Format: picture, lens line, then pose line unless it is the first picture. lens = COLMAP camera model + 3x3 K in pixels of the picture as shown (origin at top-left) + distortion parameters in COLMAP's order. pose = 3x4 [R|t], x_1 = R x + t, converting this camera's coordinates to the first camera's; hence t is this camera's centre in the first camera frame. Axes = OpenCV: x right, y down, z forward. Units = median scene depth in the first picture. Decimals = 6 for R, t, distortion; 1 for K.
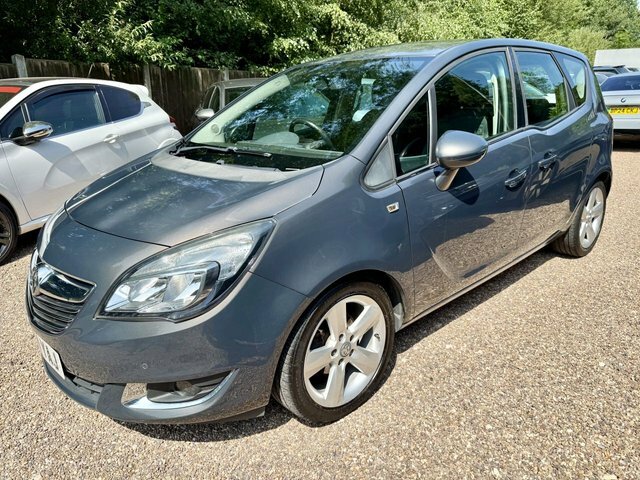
lens RADIAL K [[460.5, 0, 320.0], [0, 460.5, 240.0], [0, 0, 1]] dist [0.001328, -0.003571]
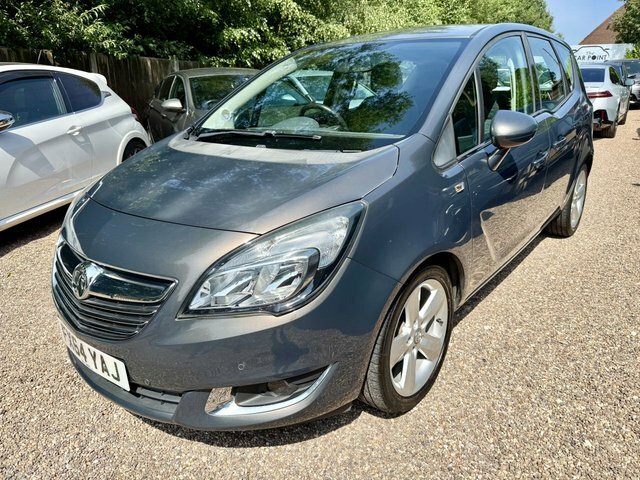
lens RADIAL K [[461.9, 0, 316.5], [0, 461.9, 240.2], [0, 0, 1]] dist [-0.005880, 0.002455]
pose [[0.989413, -0.043586, 0.138429, -0.245108], [0.042498, 0.999038, 0.010807, 0.015395], [-0.138767, -0.004809, 0.990313, 0.059774]]
